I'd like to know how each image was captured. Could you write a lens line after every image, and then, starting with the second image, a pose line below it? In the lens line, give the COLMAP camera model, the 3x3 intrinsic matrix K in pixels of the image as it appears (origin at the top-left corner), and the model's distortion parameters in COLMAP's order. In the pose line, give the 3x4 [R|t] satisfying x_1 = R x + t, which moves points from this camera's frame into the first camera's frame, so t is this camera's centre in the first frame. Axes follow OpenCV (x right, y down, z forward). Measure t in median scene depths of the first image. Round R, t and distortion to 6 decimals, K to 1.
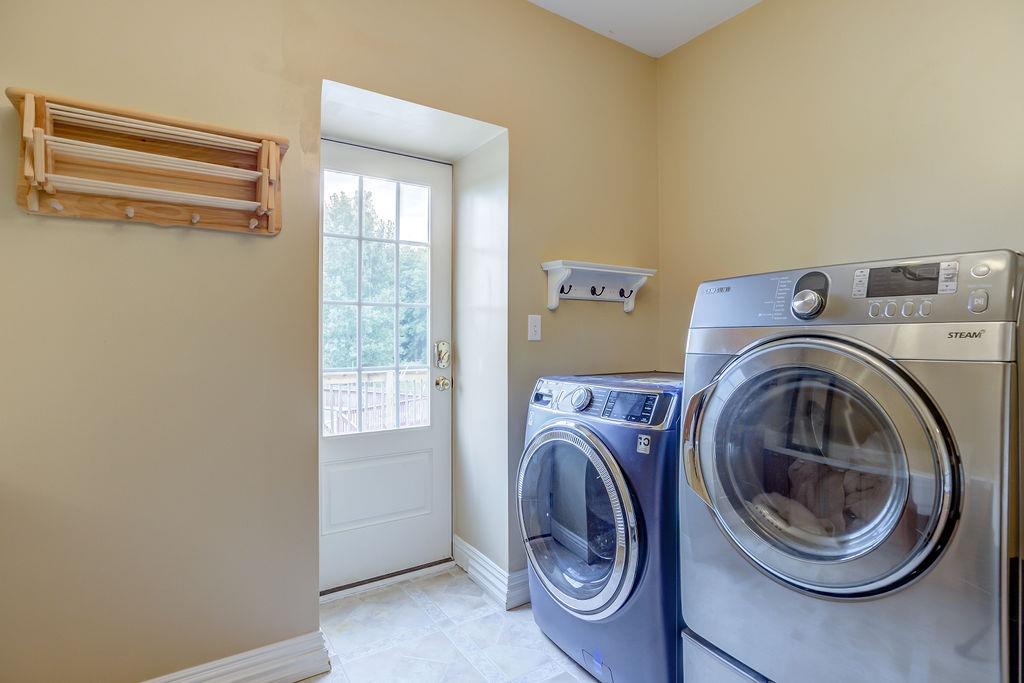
lens RADIAL K [[515.4, 0, 511.9], [0, 515.4, 335.1], [0, 0, 1]] dist [0.022585, 0.000138]
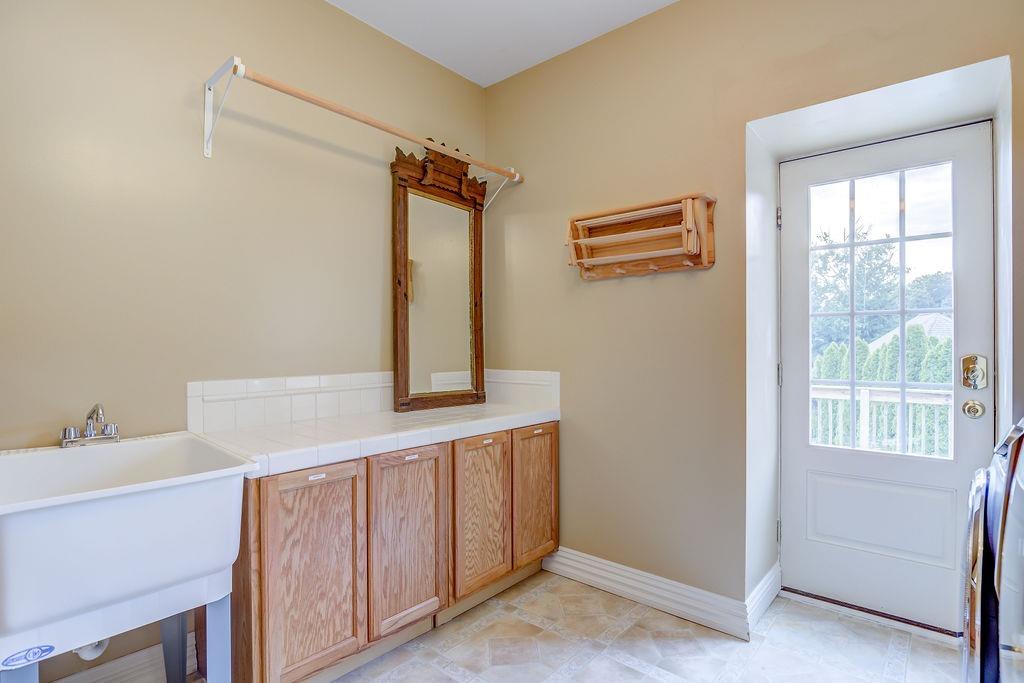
lens RADIAL K [[509.5, 0, 512.0], [0, 509.5, 341.5], [0, 0, 1]] dist [-0.033600, 0.007061]
pose [[0.297196, -0.010089, -0.954763, 0.555695], [-0.000532, 0.999942, -0.010732, -0.000367], [0.954816, 0.003697, 0.297173, 0.178930]]
